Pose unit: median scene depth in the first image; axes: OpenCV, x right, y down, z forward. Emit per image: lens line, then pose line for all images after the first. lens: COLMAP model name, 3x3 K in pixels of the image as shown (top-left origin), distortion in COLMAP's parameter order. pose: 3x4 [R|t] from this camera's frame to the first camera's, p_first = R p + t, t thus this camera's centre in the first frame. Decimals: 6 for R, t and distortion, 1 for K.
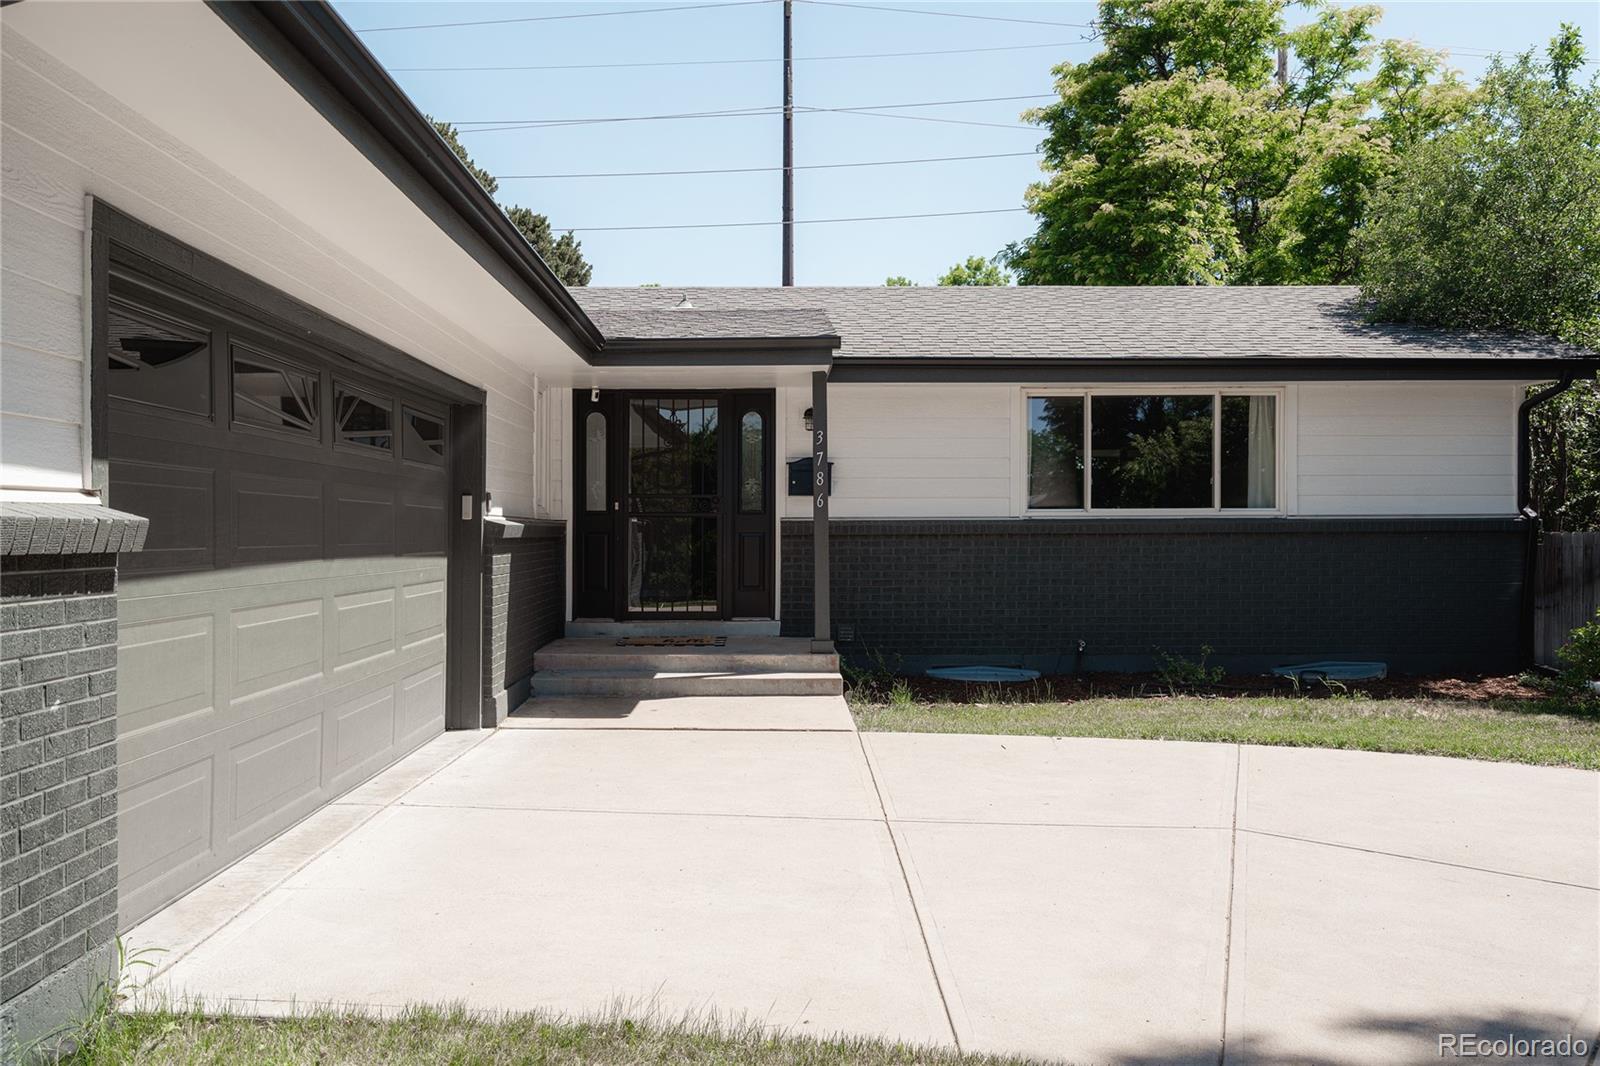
lens RADIAL K [[1304.7, 0, 798.7], [0, 1304.7, 536.5], [0, 0, 1]] dist [0.010364, 0.000962]
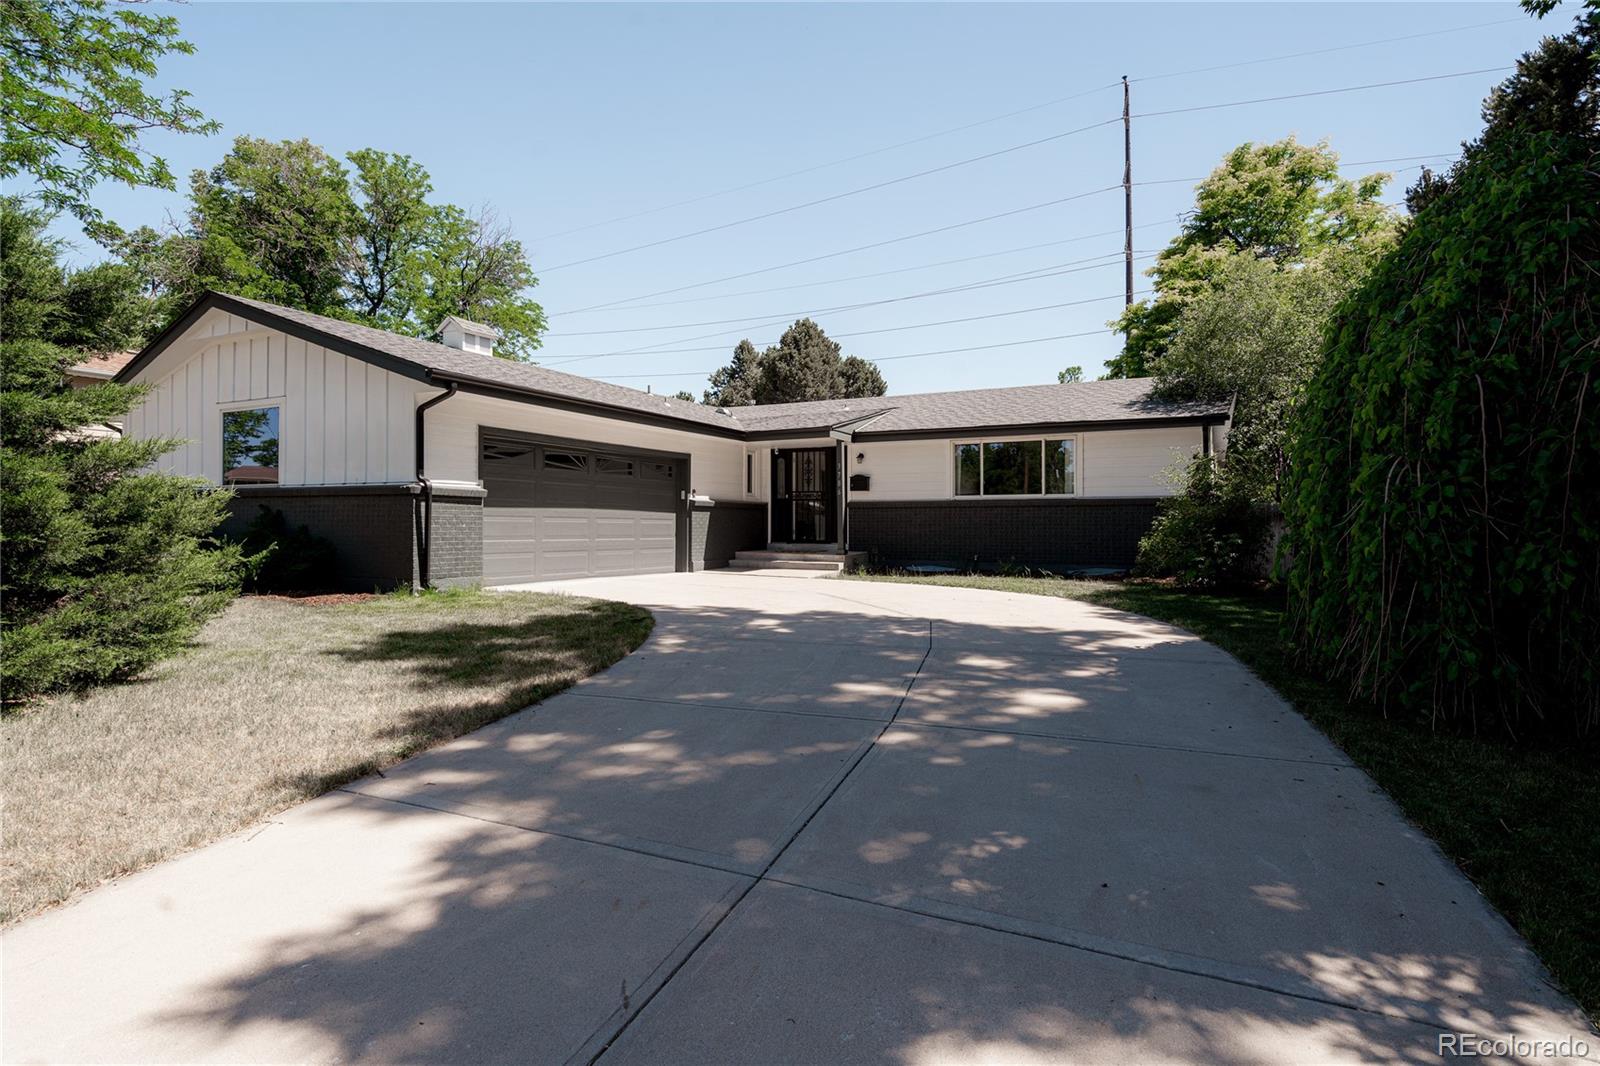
lens RADIAL K [[826.0, 0, 801.3], [0, 826.0, 525.1], [0, 0, 1]] dist [-0.000973, 0.000008]
pose [[0.889248, 0.003638, -0.457411, 0.598142], [-0.005937, 0.999976, -0.003588, 0.036228], [0.457387, 0.005906, 0.889248, -0.370172]]
